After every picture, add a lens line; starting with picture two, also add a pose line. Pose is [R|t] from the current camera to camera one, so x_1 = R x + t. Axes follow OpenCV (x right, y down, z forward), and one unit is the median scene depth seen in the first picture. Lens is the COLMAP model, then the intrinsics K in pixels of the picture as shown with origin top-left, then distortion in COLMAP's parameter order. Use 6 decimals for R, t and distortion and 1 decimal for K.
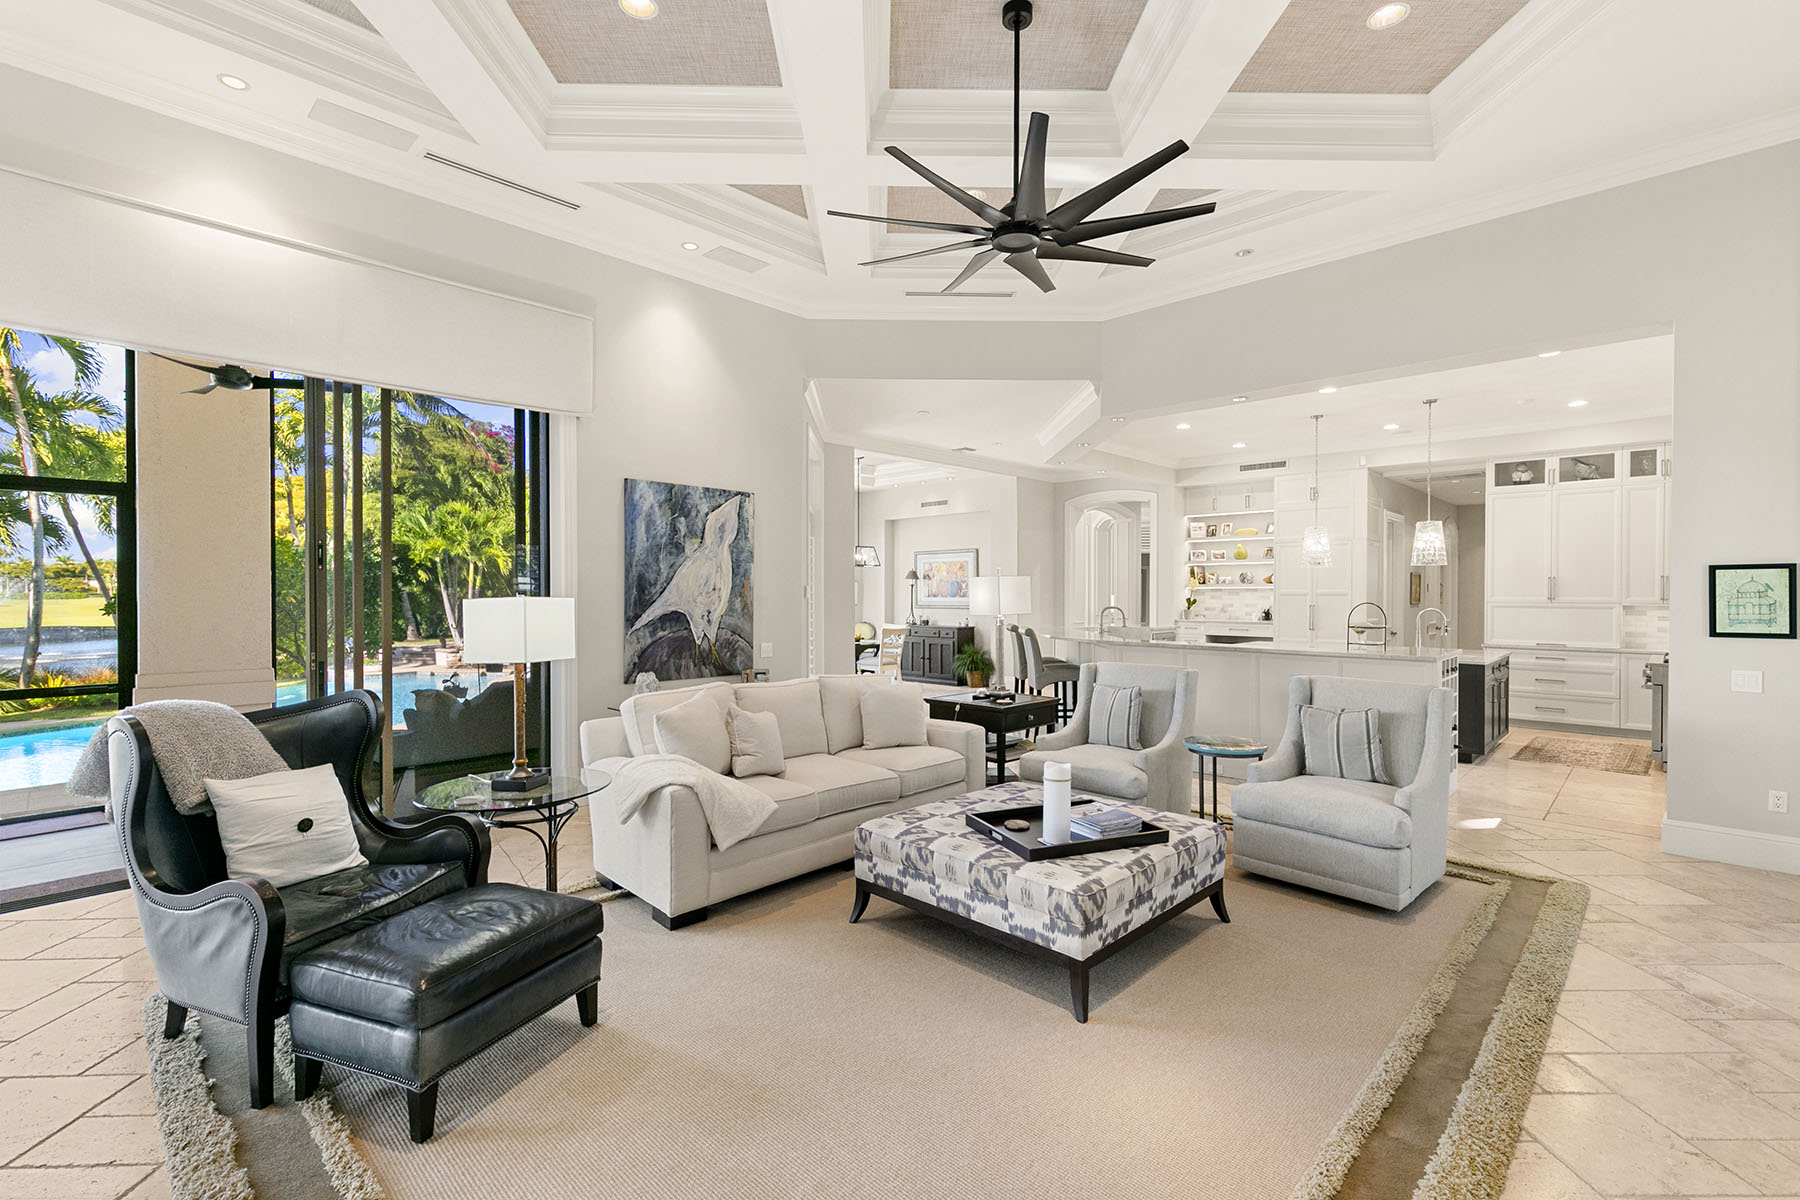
lens RADIAL K [[801.1, 0, 900.0], [0, 801.1, 600.0], [0, 0, 1]] dist [0.001800, -0.000305]
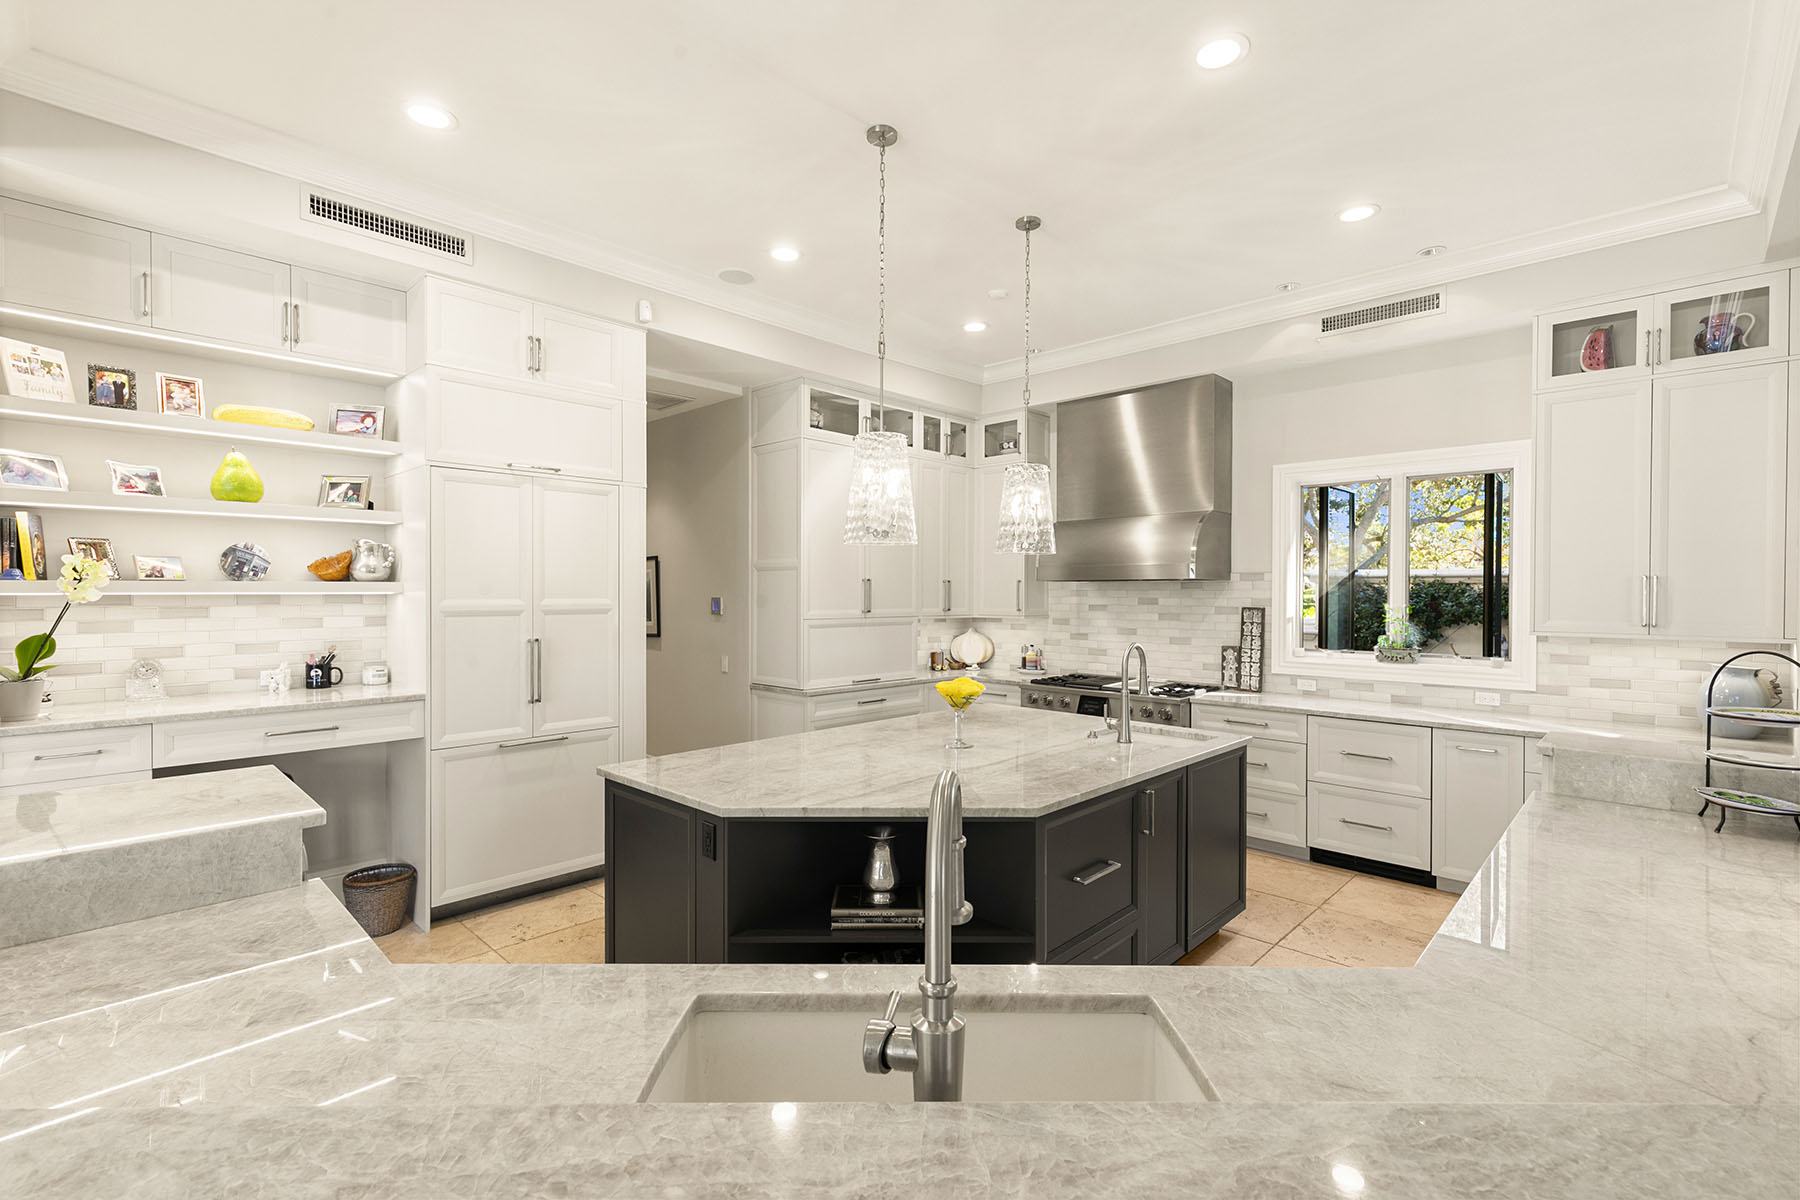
lens RADIAL K [[801.1, 0, 900.0], [0, 801.1, 600.0], [0, 0, 1]] dist [0.001800, -0.000305]
pose [[0.003631, -0.010055, 0.999943, 0.145780], [0.007215, 0.999924, 0.010028, -0.017569], [-0.999967, 0.007178, 0.003703, 0.953723]]
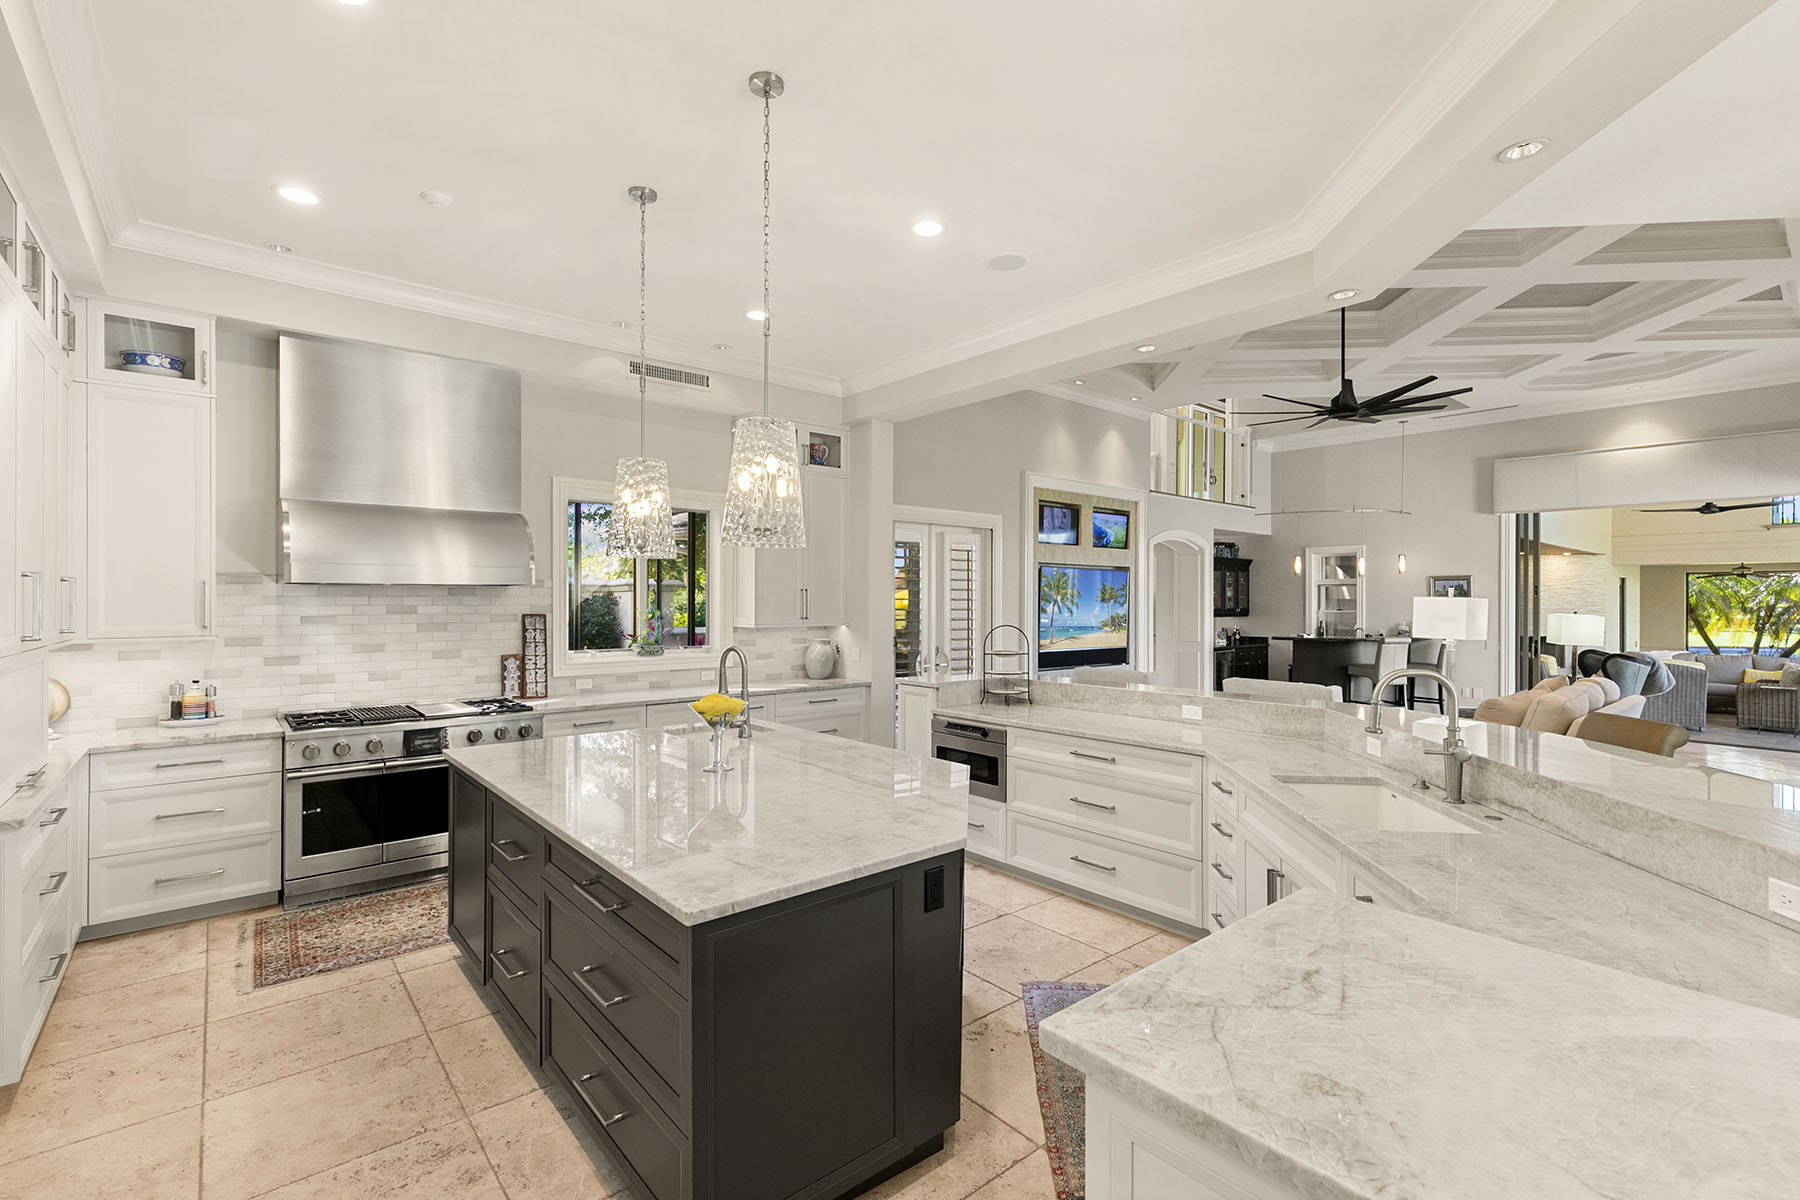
lens RADIAL K [[801.1, 0, 900.0], [0, 801.1, 600.0], [0, 0, 1]] dist [0.001800, -0.000305]
pose [[-0.995191, 0.002035, 0.097928, 0.420017], [0.002710, 0.999973, 0.006760, -0.017843], [-0.097912, 0.006993, -0.995170, 1.268206]]
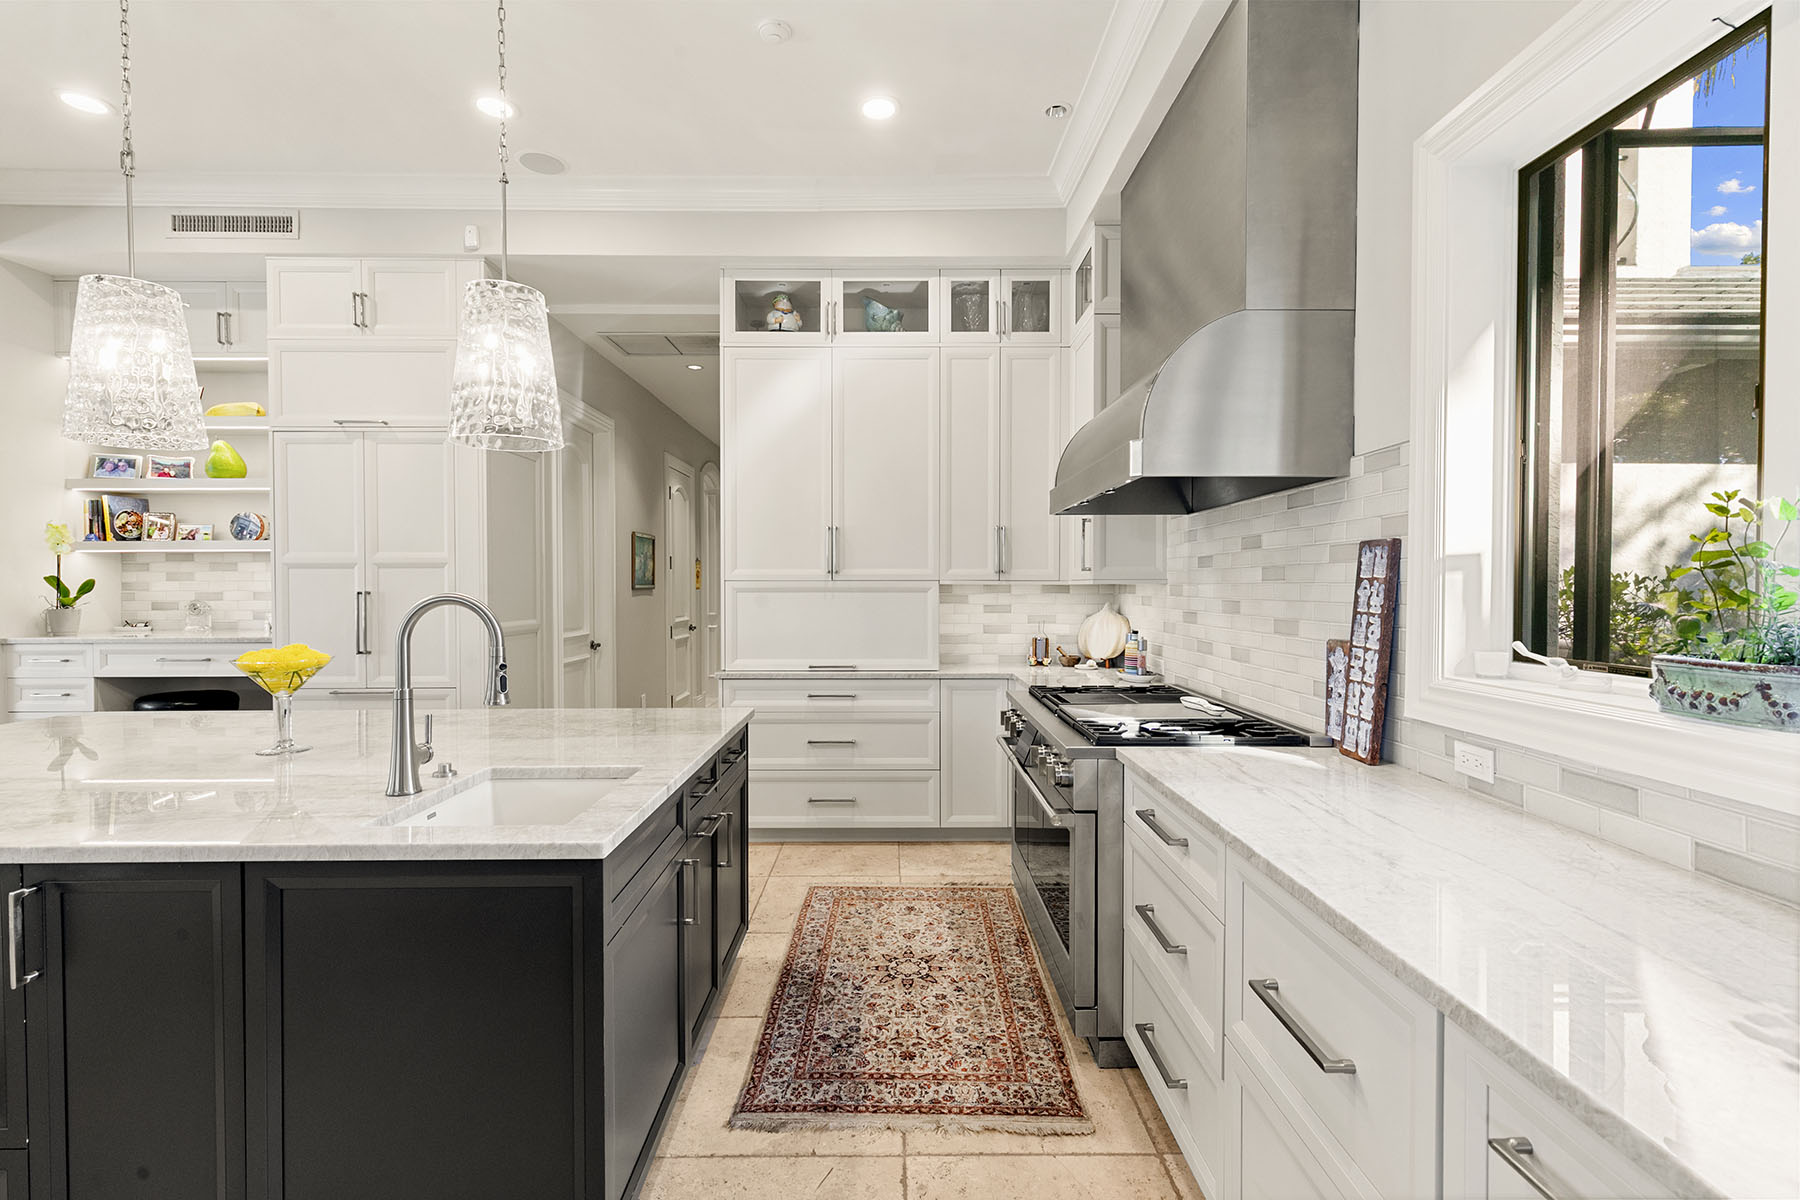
lens RADIAL K [[801.1, 0, 900.0], [0, 801.1, 600.0], [0, 0, 1]] dist [0.001800, -0.000305]
pose [[0.715781, -0.014151, 0.698181, 0.496358], [0.008237, 0.999896, 0.011822, 0.009664], [-0.698276, -0.002711, 0.715824, 0.616825]]
